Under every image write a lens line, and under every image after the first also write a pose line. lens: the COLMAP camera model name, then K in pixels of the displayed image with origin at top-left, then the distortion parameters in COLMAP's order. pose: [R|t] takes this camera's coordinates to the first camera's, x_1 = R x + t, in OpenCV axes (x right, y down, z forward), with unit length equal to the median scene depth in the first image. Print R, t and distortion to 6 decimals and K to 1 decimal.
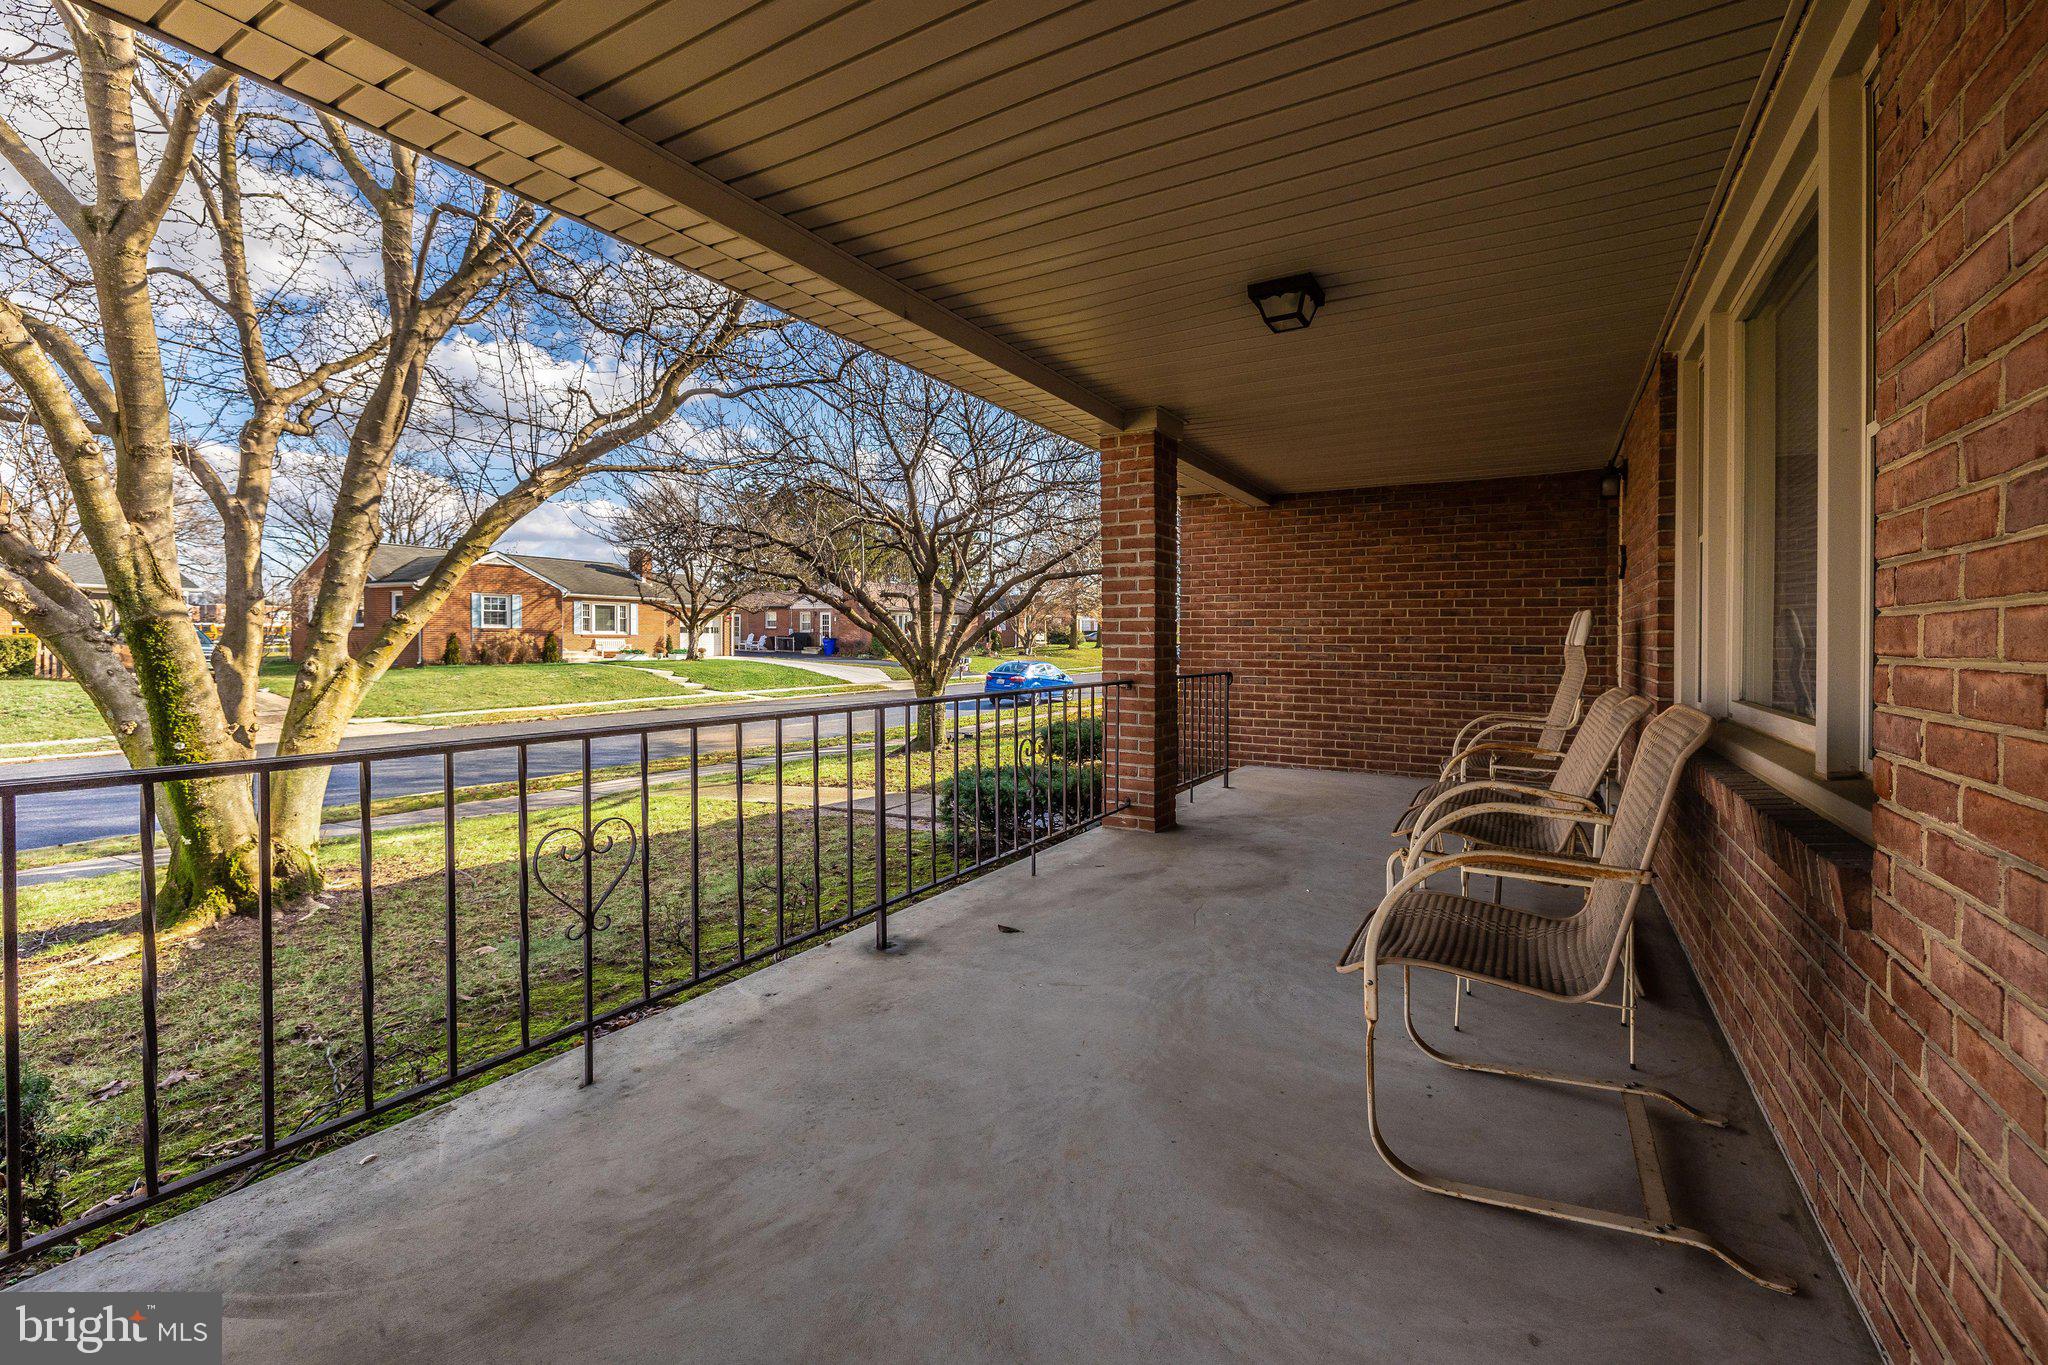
lens RADIAL K [[861.9, 0, 1024.0], [0, 861.9, 682.5], [0, 0, 1]] dist [-0.000818, -0.000014]
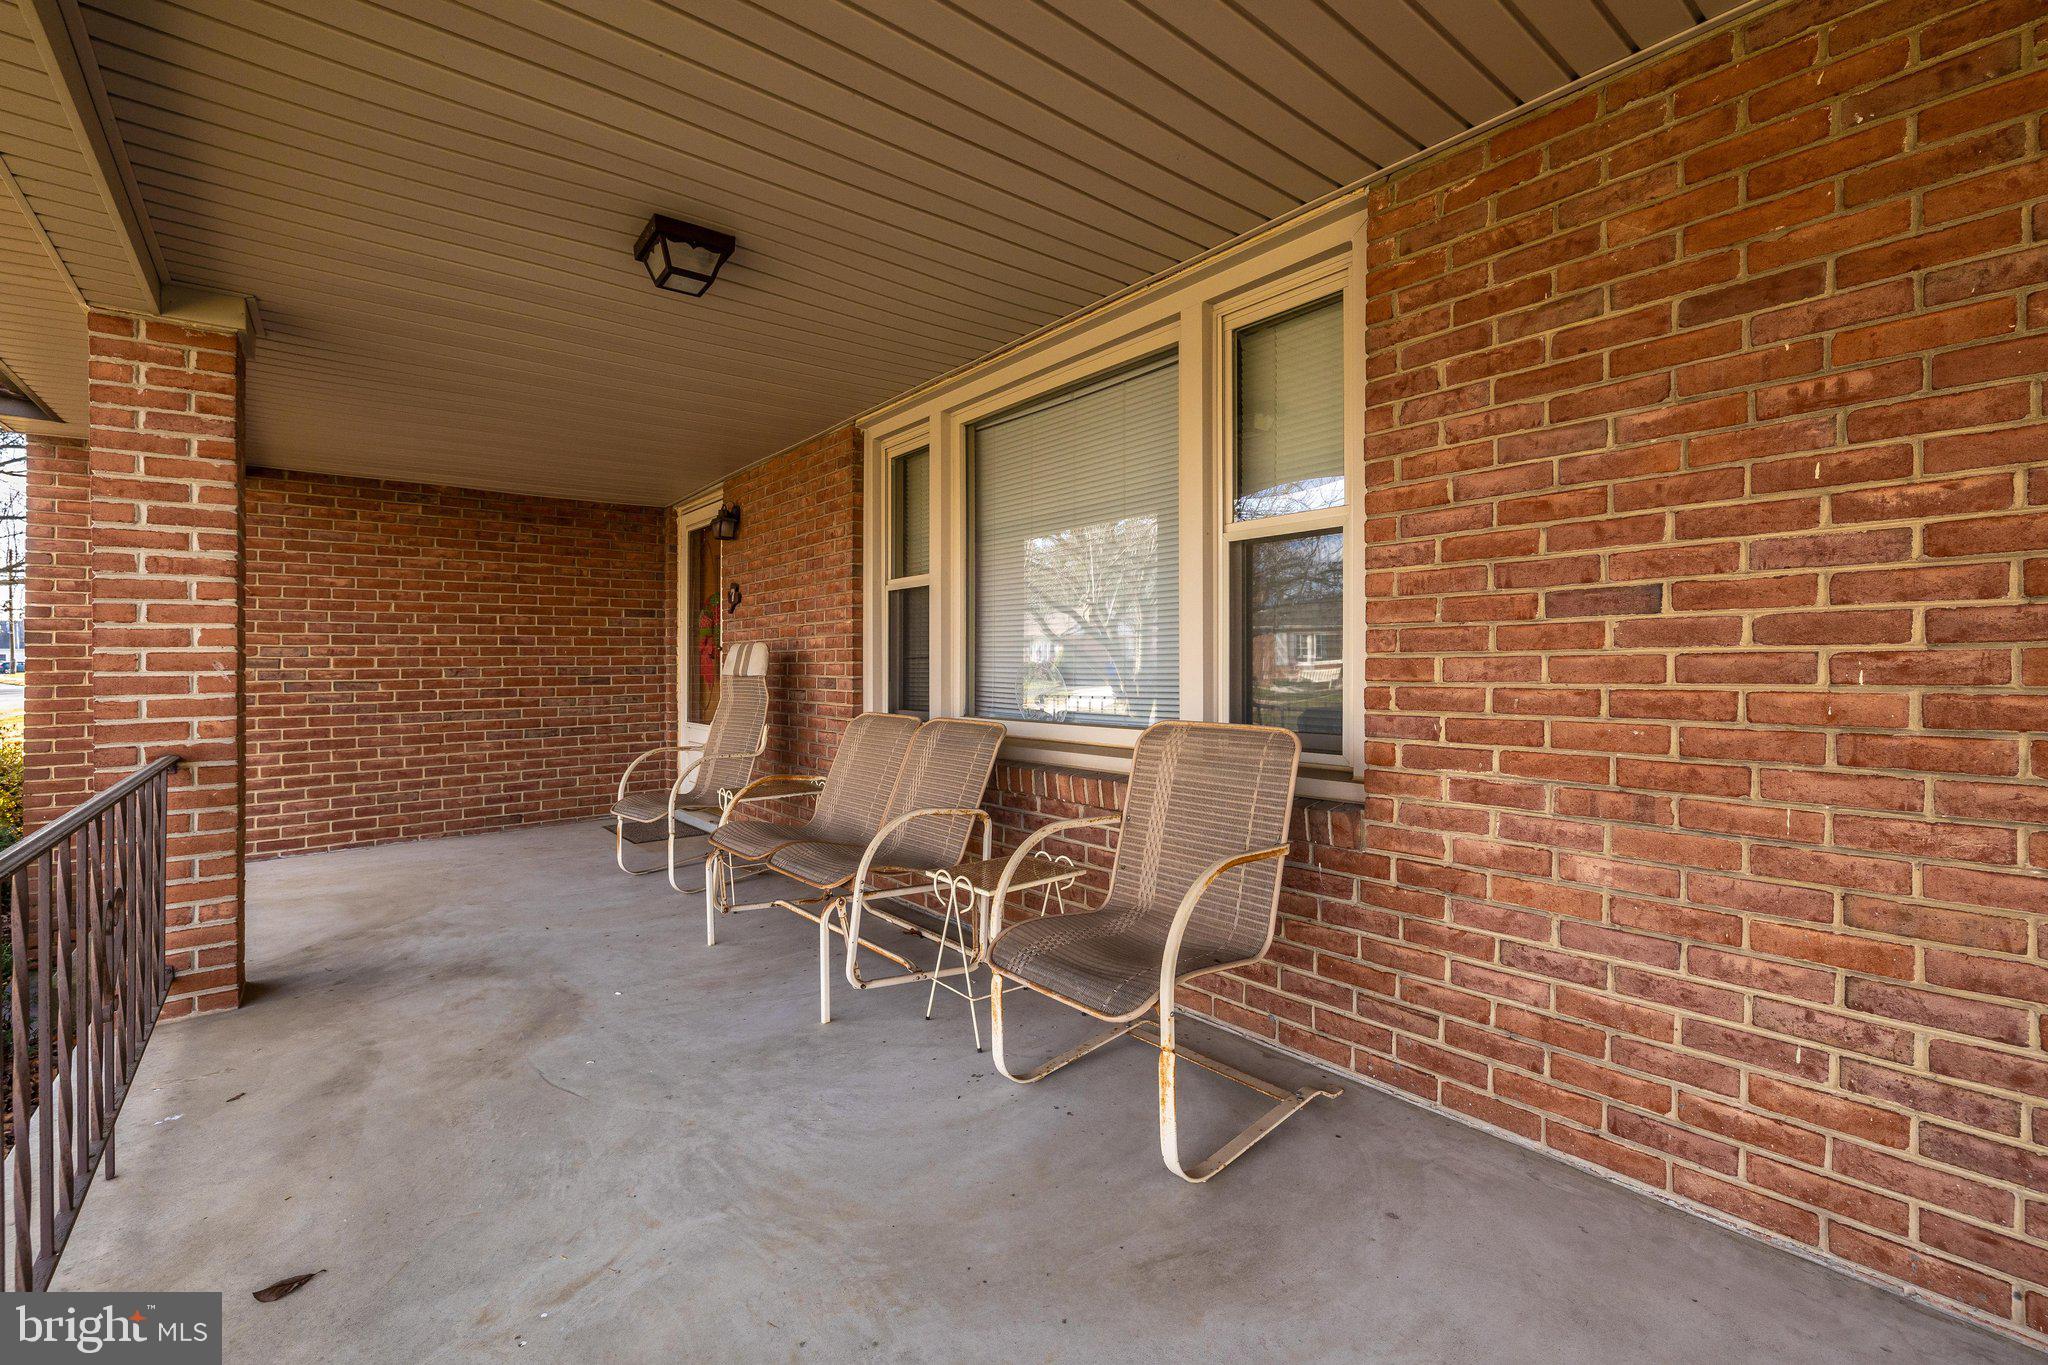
lens RADIAL K [[861.9, 0, 1024.0], [0, 861.9, 682.5], [0, 0, 1]] dist [-0.000818, -0.000014]
pose [[0.341767, -0.033517, 0.939187, -0.153293], [0.060842, 0.998056, 0.013478, -0.017785], [-0.937813, 0.052535, 0.343142, 0.199521]]
